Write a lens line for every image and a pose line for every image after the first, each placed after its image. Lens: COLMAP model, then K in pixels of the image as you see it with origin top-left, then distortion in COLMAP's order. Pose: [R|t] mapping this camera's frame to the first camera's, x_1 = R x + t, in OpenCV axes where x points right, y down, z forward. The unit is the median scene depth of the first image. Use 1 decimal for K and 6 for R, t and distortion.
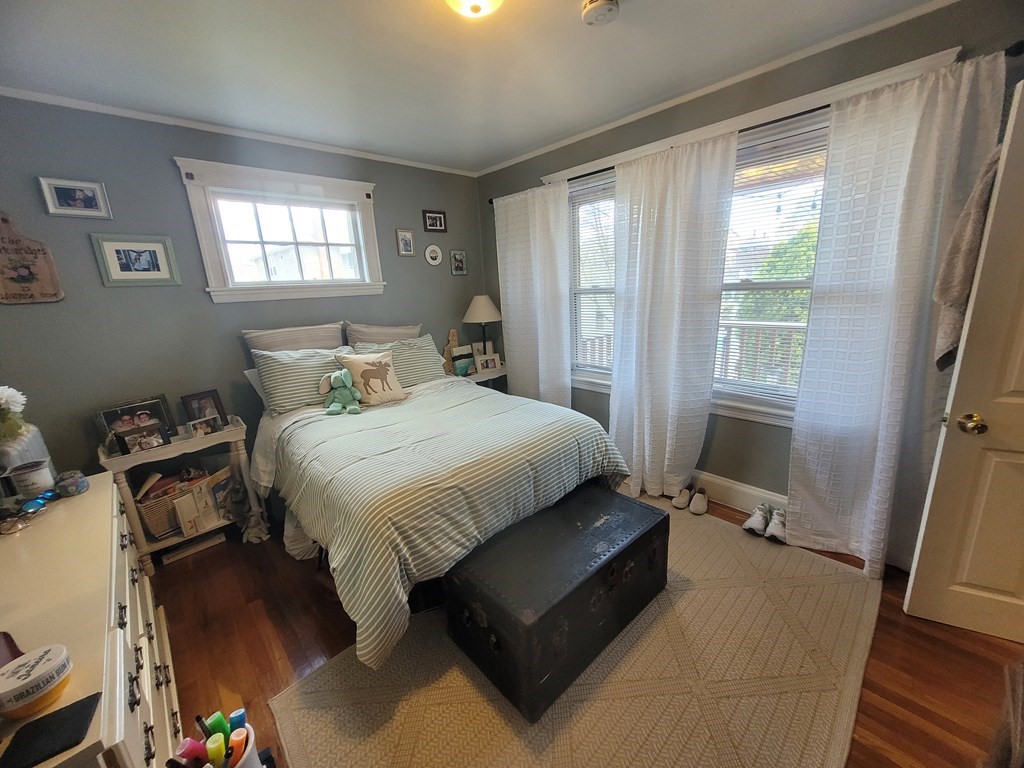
lens RADIAL K [[402.5, 0, 515.1], [0, 402.5, 383.8], [0, 0, 1]] dist [0.002627, -0.000260]
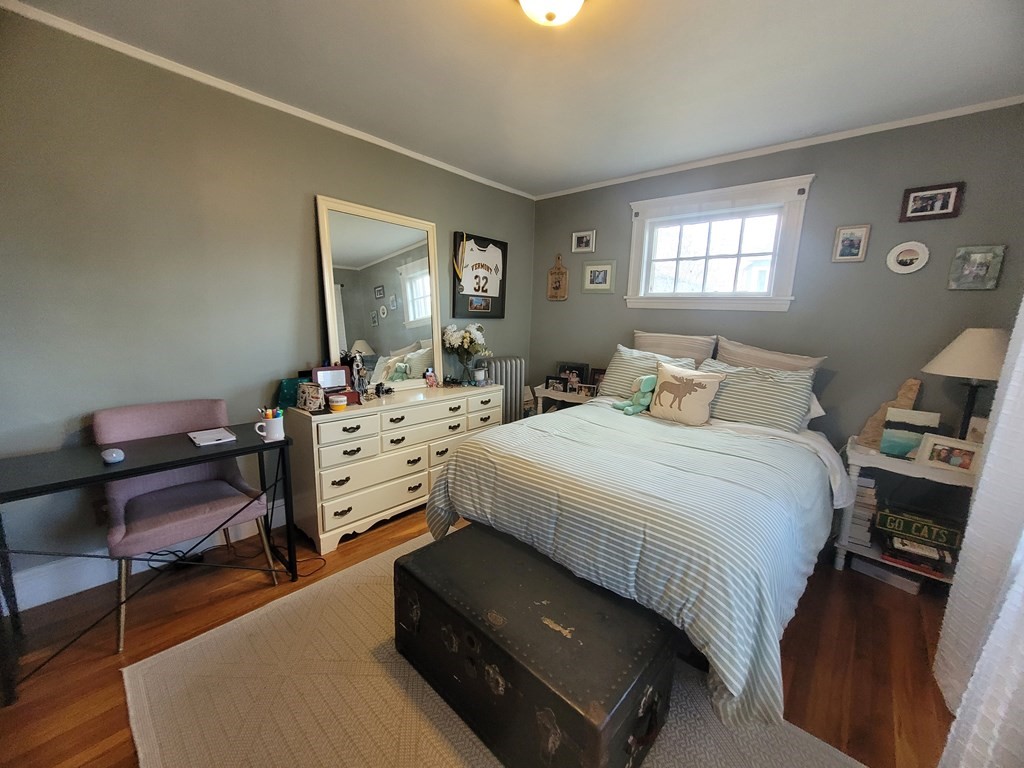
lens RADIAL K [[402.5, 0, 515.1], [0, 402.5, 383.8], [0, 0, 1]] dist [0.002627, -0.000260]
pose [[0.080600, 0.229625, -0.969936, 0.575016], [-0.277393, 0.939827, 0.199446, -0.127080], [0.957370, 0.252978, 0.139446, 0.529344]]
